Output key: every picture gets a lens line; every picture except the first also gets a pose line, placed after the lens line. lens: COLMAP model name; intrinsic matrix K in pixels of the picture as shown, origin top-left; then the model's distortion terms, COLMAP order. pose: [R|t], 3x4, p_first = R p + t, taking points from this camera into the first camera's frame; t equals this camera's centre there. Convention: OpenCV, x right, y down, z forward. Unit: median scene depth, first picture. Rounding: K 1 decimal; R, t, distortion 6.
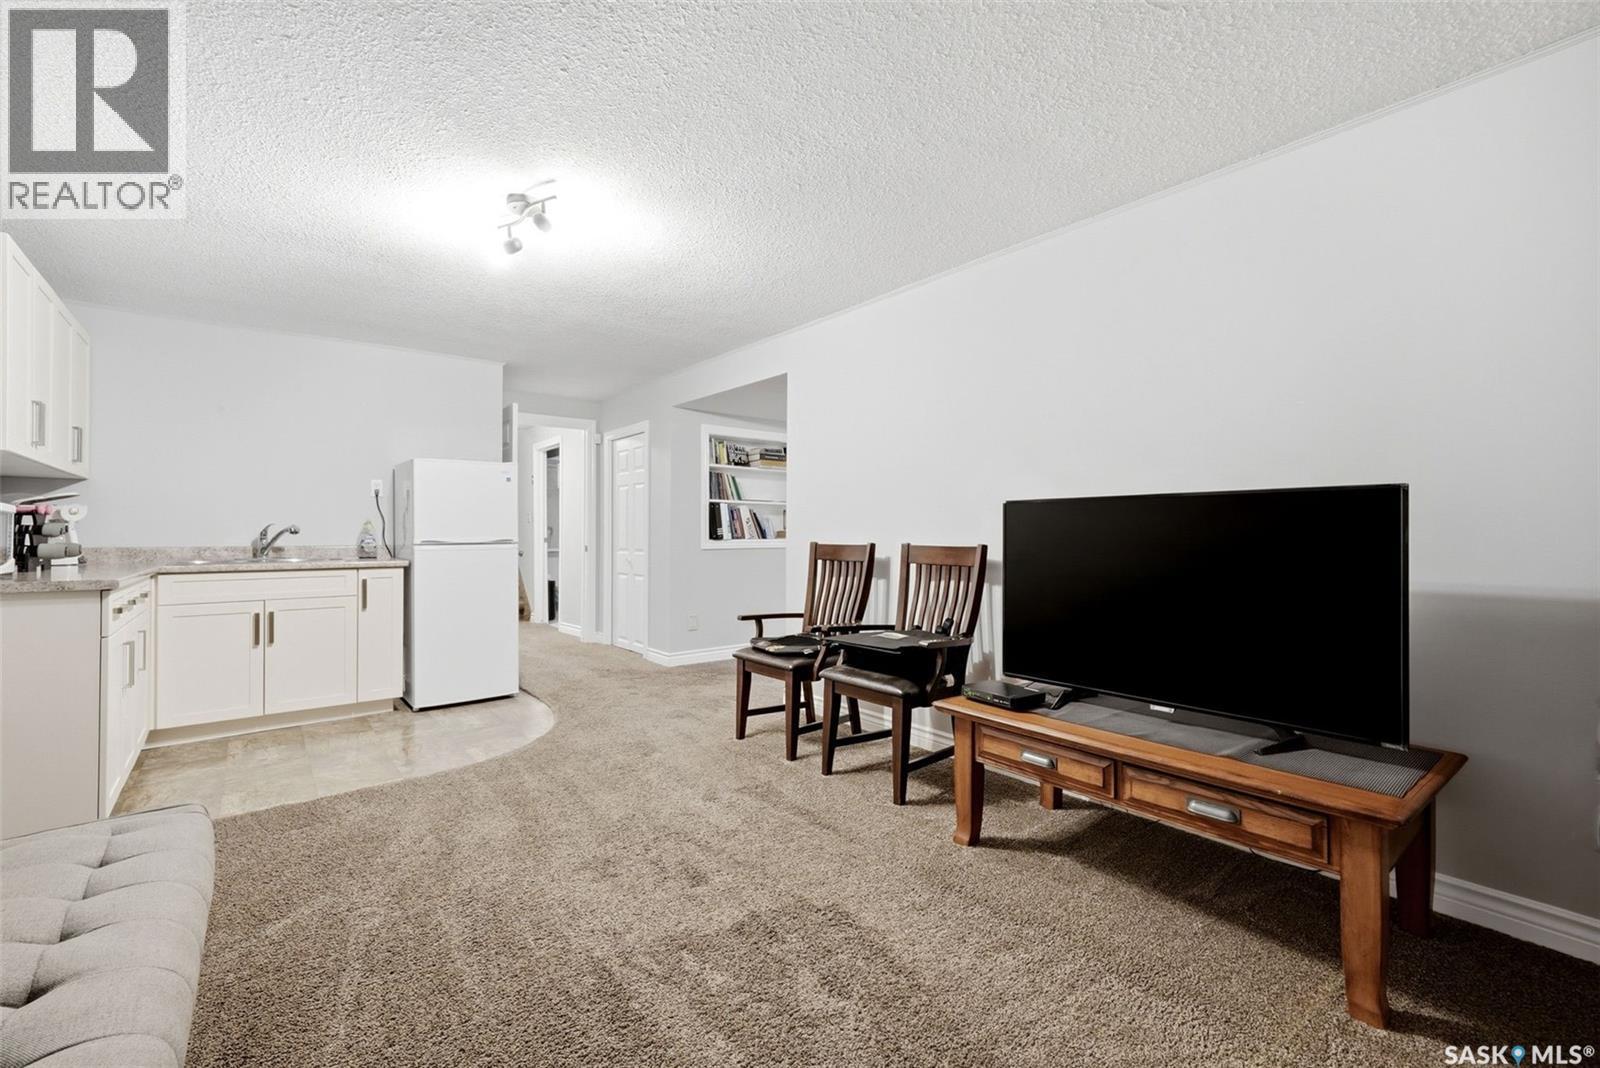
lens RADIAL K [[670.5, 0, 795.9], [0, 670.5, 532.1], [0, 0, 1]] dist [0.001460, 0.000008]
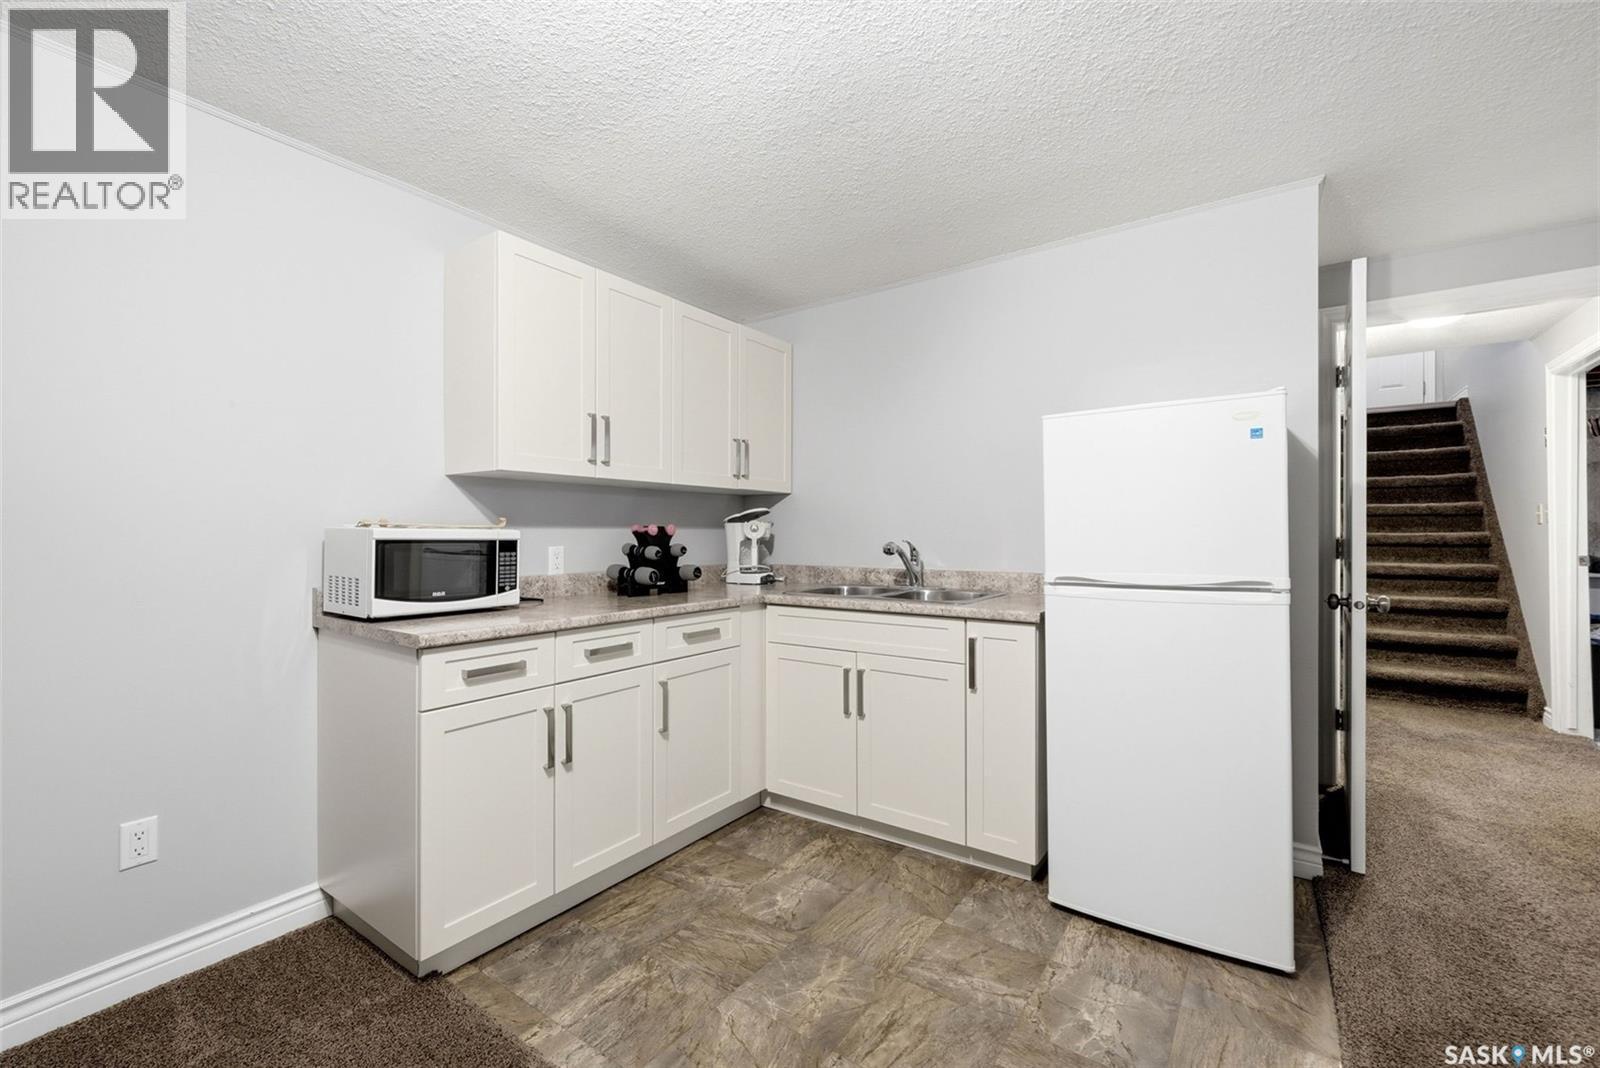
lens RADIAL K [[670.5, 0, 791.4], [0, 670.5, 528.1], [0, 0, 1]] dist [0.001460, 0.000008]
pose [[0.259006, -0.004244, -0.965866, -0.122557], [0.003463, 0.999988, -0.003465, -0.023570], [0.965869, -0.002447, 0.259018, 0.699398]]
